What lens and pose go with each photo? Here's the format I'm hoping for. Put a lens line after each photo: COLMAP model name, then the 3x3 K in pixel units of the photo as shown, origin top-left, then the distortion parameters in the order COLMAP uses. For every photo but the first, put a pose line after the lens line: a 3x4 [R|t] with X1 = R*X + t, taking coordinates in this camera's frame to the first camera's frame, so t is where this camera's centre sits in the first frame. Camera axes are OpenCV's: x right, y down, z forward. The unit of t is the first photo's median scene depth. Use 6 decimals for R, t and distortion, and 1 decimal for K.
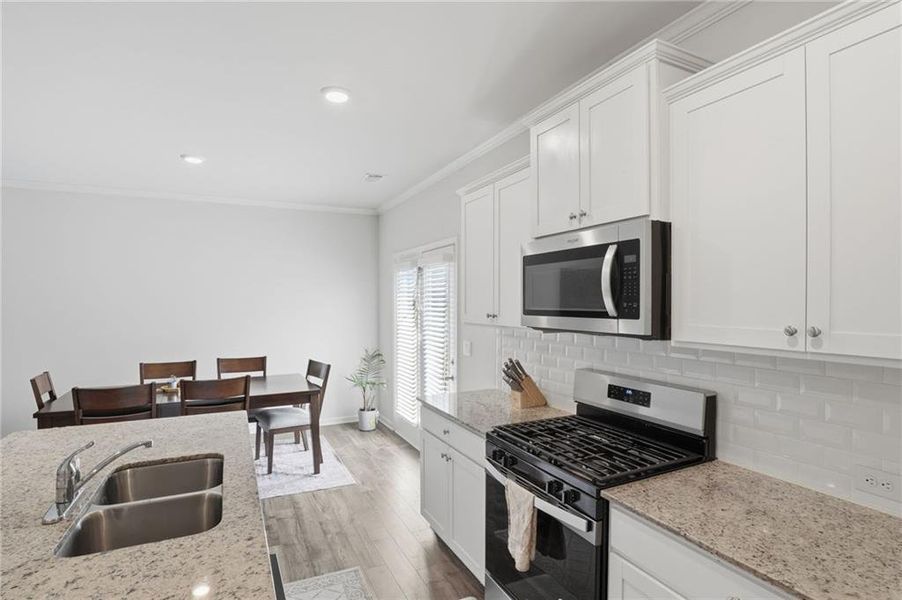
lens RADIAL K [[453.4, 0, 454.7], [0, 453.4, 307.2], [0, 0, 1]] dist [-0.037974, 0.000726]
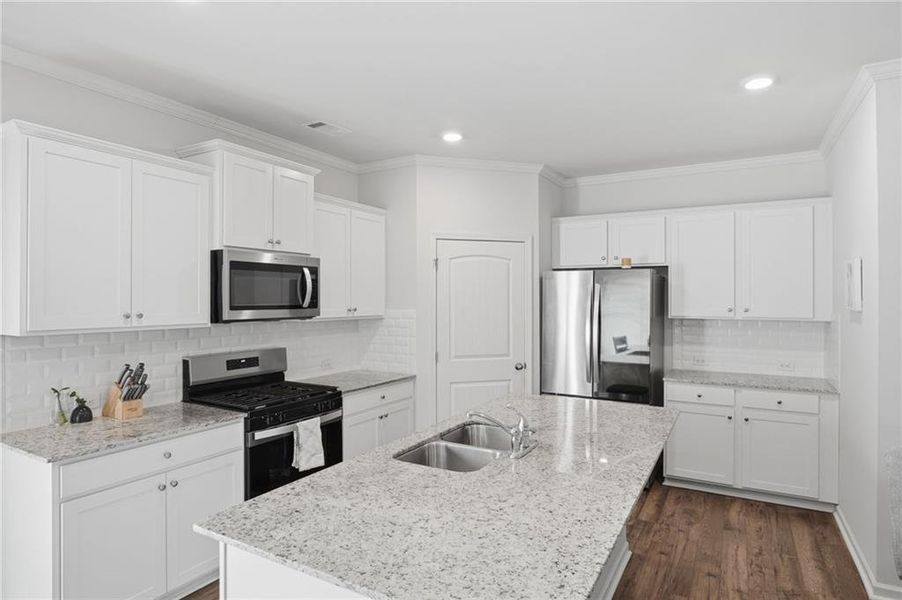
lens RADIAL K [[507.4, 0, 454.5], [0, 507.4, 298.9], [0, 0, 1]] dist [-0.023536, 0.001021]
pose [[-0.557469, -0.001118, 0.830197, -1.348383], [0.009190, 0.999930, 0.007517, -0.019131], [-0.830147, 0.011820, -0.557420, 1.332504]]
